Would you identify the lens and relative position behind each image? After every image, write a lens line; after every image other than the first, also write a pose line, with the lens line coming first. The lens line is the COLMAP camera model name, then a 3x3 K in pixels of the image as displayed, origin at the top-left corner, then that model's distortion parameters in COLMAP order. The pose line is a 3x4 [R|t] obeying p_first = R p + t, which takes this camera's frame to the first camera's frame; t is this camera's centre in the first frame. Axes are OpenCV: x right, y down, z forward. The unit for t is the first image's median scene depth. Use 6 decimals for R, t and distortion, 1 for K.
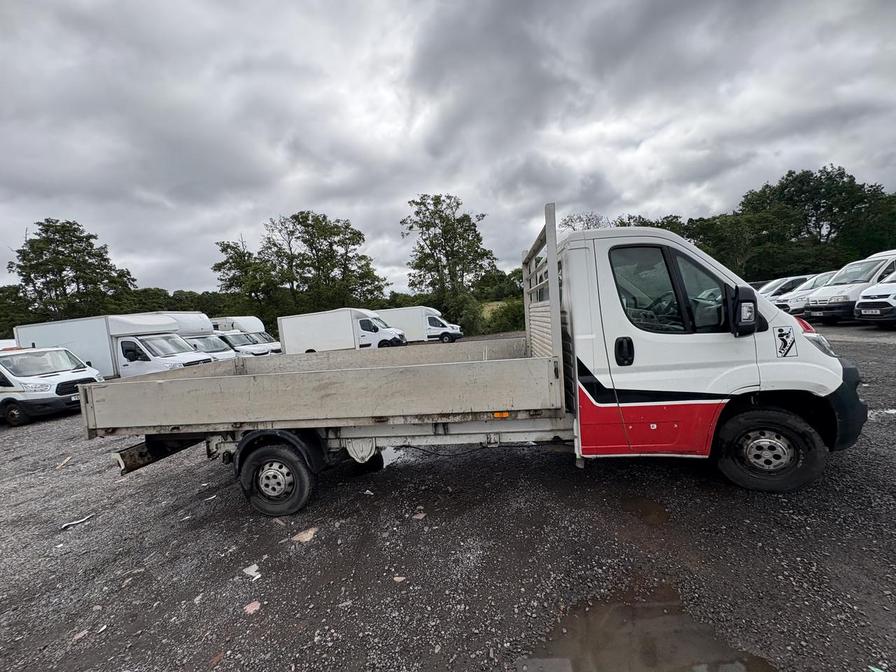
lens RADIAL K [[355.1, 0, 452.1], [0, 355.1, 342.3], [0, 0, 1]] dist [0.001228, -0.000571]
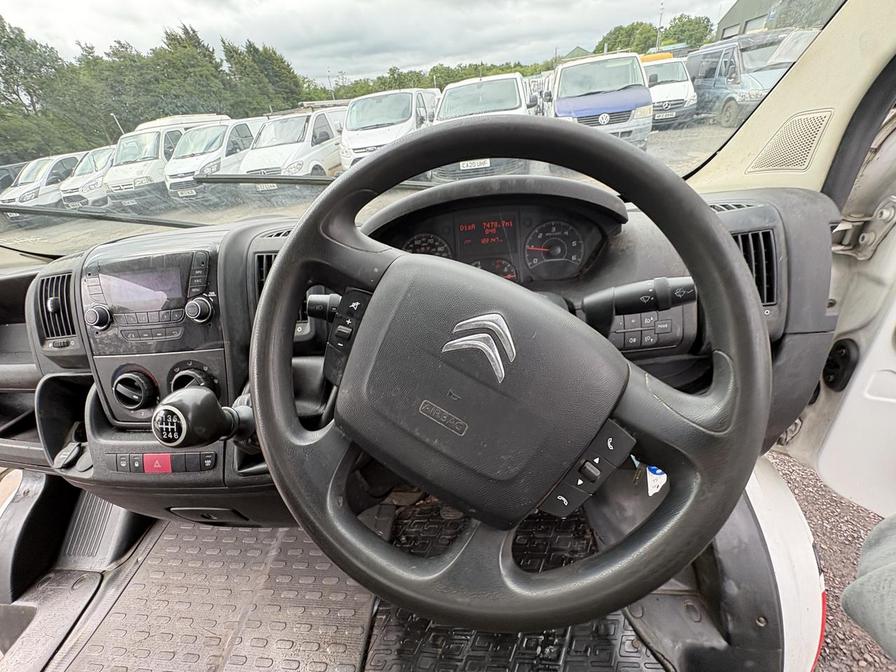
lens RADIAL K [[355.1, 0, 444.6], [0, 355.1, 335.6], [0, 0, 1]] dist [0.001228, -0.000571]
pose [[-0.007320, -0.458403, 0.888714, 0.149513], [0.197224, 0.870619, 0.450694, -0.038994], [-0.980331, 0.178575, 0.084035, 0.272985]]
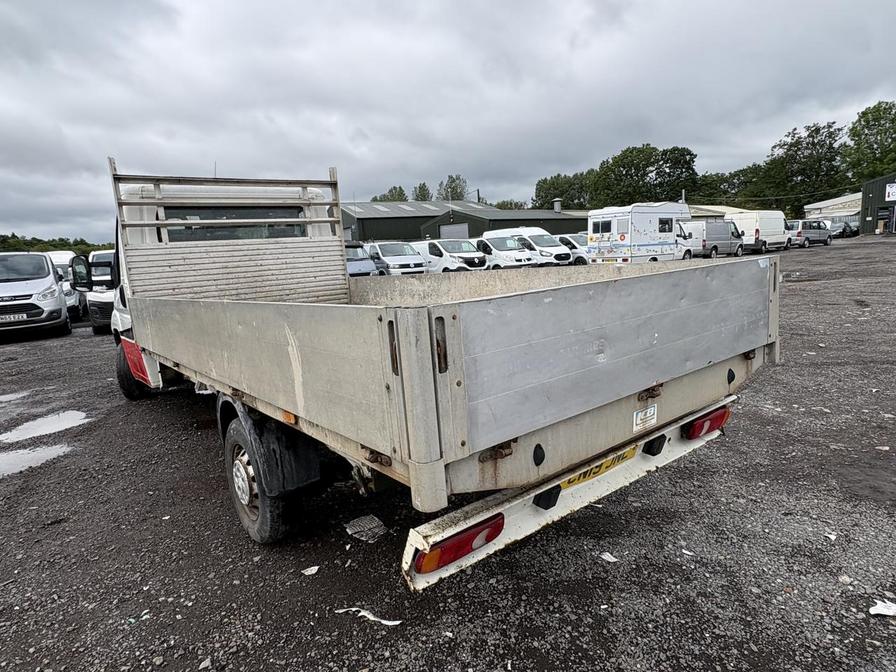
lens RADIAL K [[541.6, 0, 446.8], [0, 541.6, 330.5], [0, 0, 1]] dist [-0.001175, 0.001517]
pose [[-0.693243, 0.042163, 0.719469, -0.345715], [0.183237, 0.975794, 0.119373, 0.012806], [-0.697021, 0.214588, -0.684189, 0.518092]]
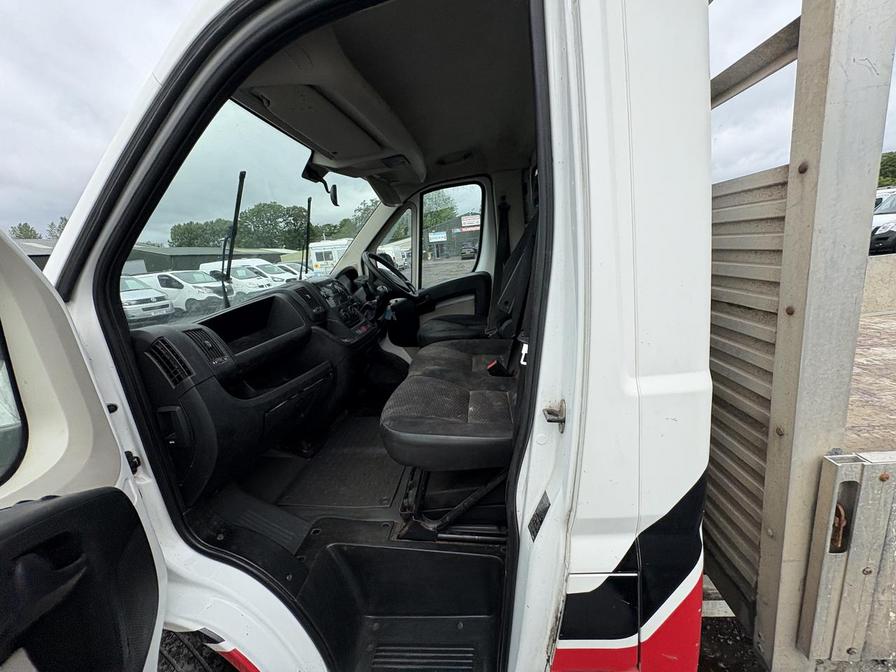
lens RADIAL K [[355.1, 0, 447.9], [0, 355.1, 336.9], [0, 0, 1]] dist [0.001228, -0.000571]
pose [[-0.978874, 0.203794, 0.016559, 0.139939], [0.199327, 0.933093, 0.299342, -0.045178], [0.045553, 0.296319, -0.954002, 0.443079]]
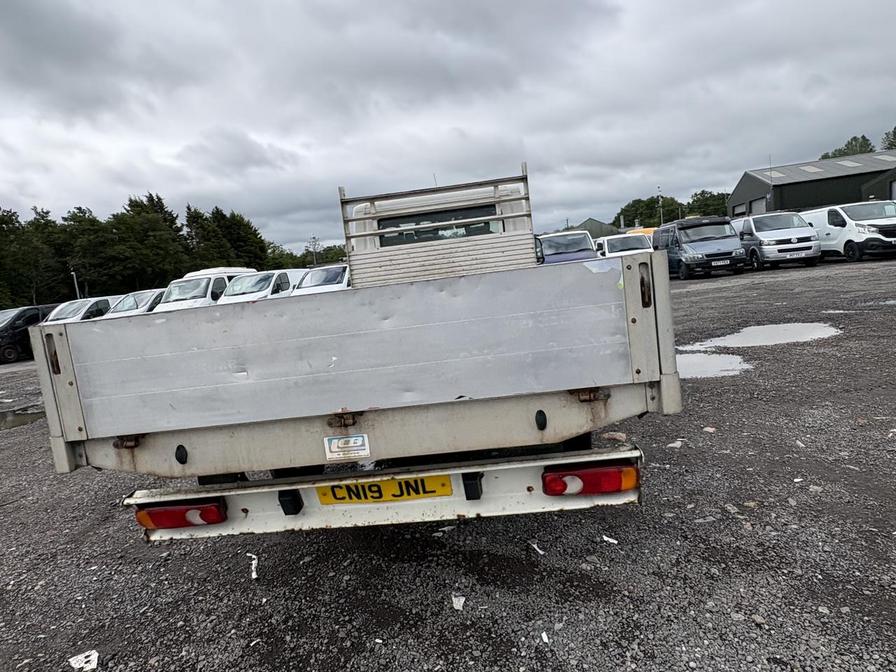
lens RADIAL K [[541.6, 0, 452.3], [0, 541.6, 321.2], [0, 0, 1]] dist [-0.001175, 0.001517]
pose [[-0.035102, 0.011501, 0.999318, -0.423847], [0.189396, 0.981890, -0.004648, 0.042266], [-0.981273, 0.189103, -0.036645, 0.332494]]
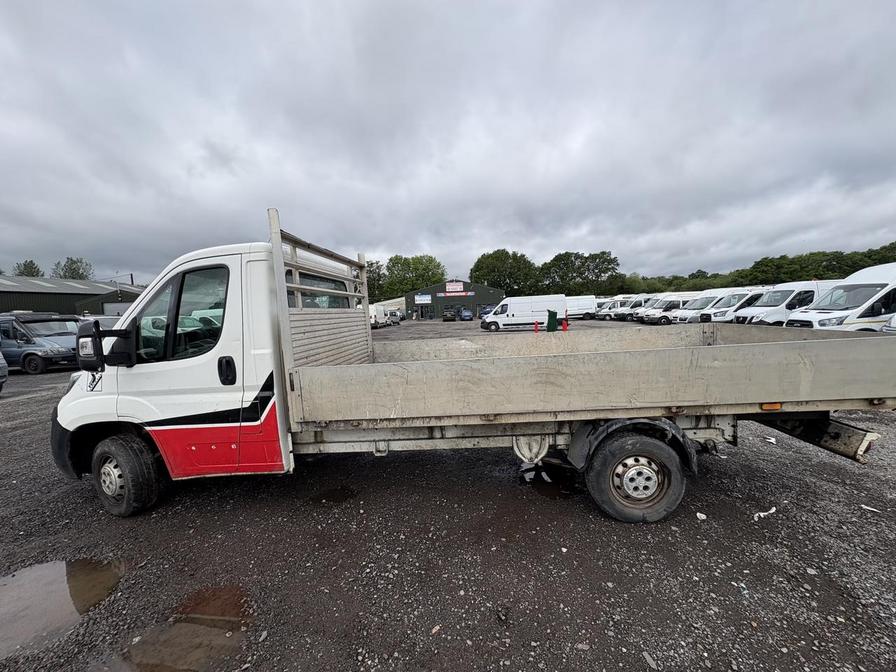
lens RADIAL K [[355.1, 0, 448.9], [0, 355.1, 347.7], [0, 0, 1]] dist [0.001228, -0.000571]
pose [[-0.989086, 0.143636, -0.032823, -0.008704], [0.136001, 0.975729, 0.171631, -0.042258], [0.056678, 0.165293, -0.984614, 0.638877]]
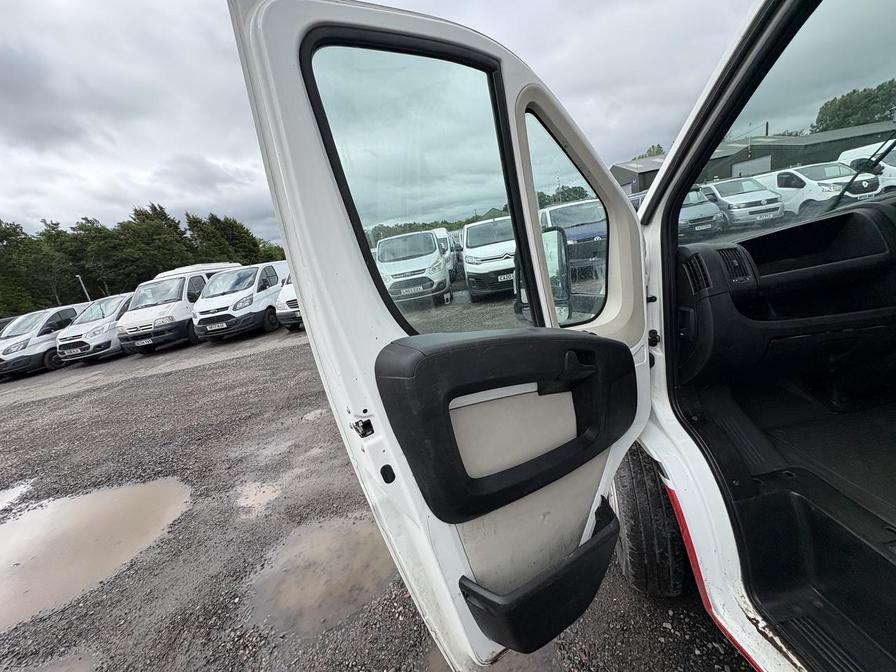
lens RADIAL K [[355.1, 0, 447.0], [0, 355.1, 334.3], [0, 0, 1]] dist [0.001228, -0.000571]
pose [[-0.170427, -0.117410, 0.978350, 0.117660], [0.262000, 0.951736, 0.159856, -0.046882], [-0.949900, 0.283572, -0.131440, 0.451039]]
